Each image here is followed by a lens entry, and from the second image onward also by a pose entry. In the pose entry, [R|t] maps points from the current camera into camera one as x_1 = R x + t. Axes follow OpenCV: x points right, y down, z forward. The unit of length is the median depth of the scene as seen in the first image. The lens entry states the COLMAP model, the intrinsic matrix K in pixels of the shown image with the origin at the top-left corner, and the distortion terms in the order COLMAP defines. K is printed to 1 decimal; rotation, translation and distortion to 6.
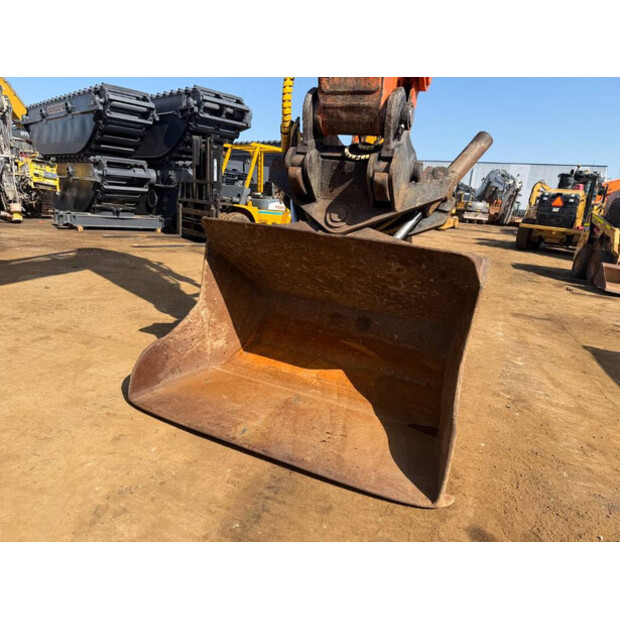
lens RADIAL K [[420.1, 0, 310.3], [0, 420.1, 310.8], [0, 0, 1]] dist [0.022948, -0.023450]
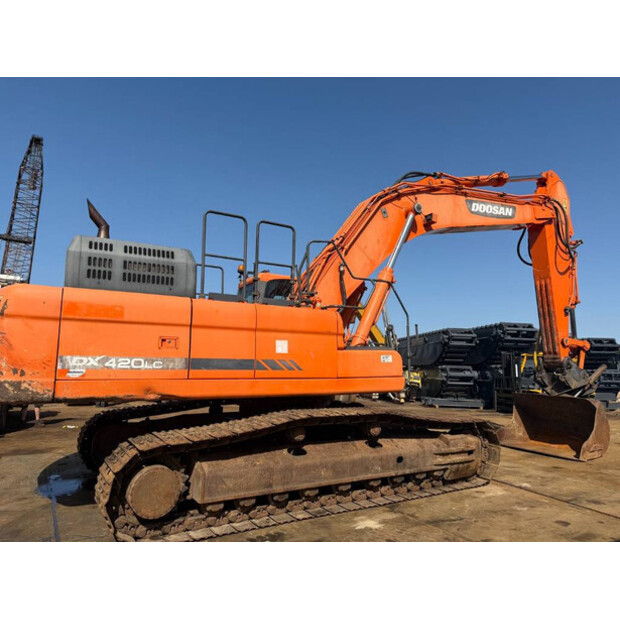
lens RADIAL K [[436.6, 0, 307.3], [0, 436.6, 308.1], [0, 0, 1]] dist [0.041275, -0.039512]
pose [[0.788931, -0.149265, -0.596078, 0.174671], [-0.119825, 0.914056, -0.387483, 0.193142], [0.602686, 0.377122, 0.703242, -0.730295]]
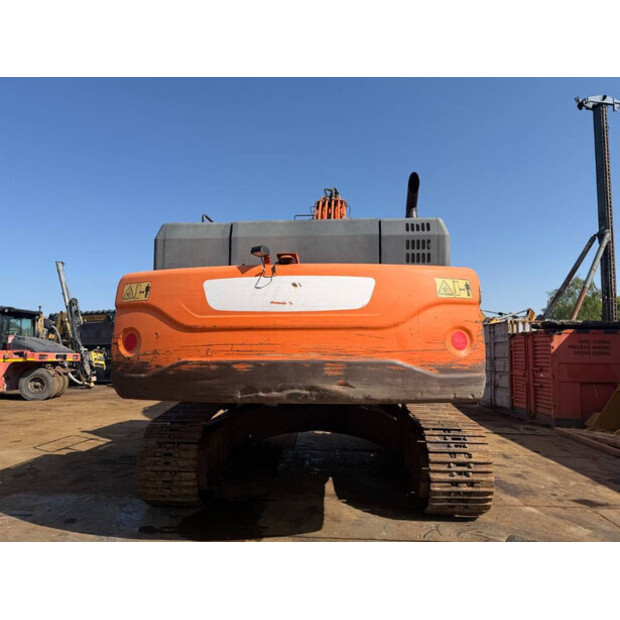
lens RADIAL K [[436.6, 0, 309.6], [0, 436.6, 312.4], [0, 0, 1]] dist [0.041275, -0.039512]
pose [[0.943130, -0.035431, 0.330531, -0.439762], [0.146255, 0.937126, -0.316866, 0.181094], [-0.298522, 0.347187, 0.889014, -0.873229]]
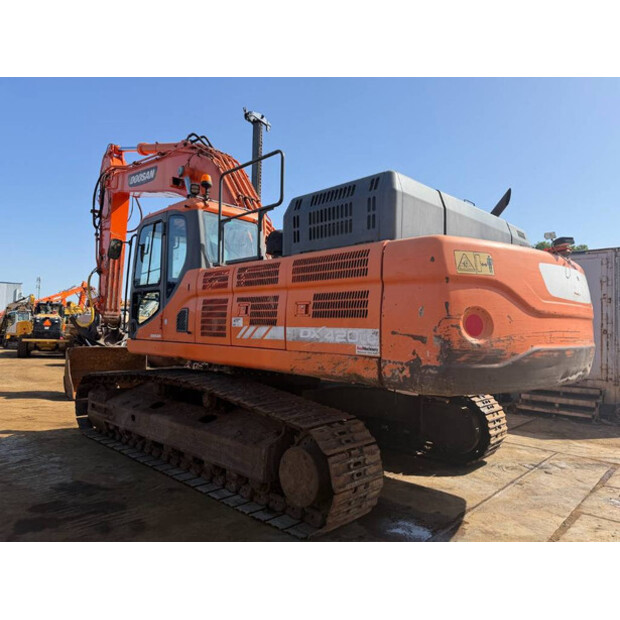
lens RADIAL K [[436.6, 0, 309.1], [0, 436.6, 309.3], [0, 0, 1]] dist [0.041275, -0.039512]
pose [[0.354479, -0.017409, 0.934902, -0.747848], [0.248934, 0.965502, -0.076408, 0.061161], [-0.901319, 0.259814, 0.346584, -0.527991]]
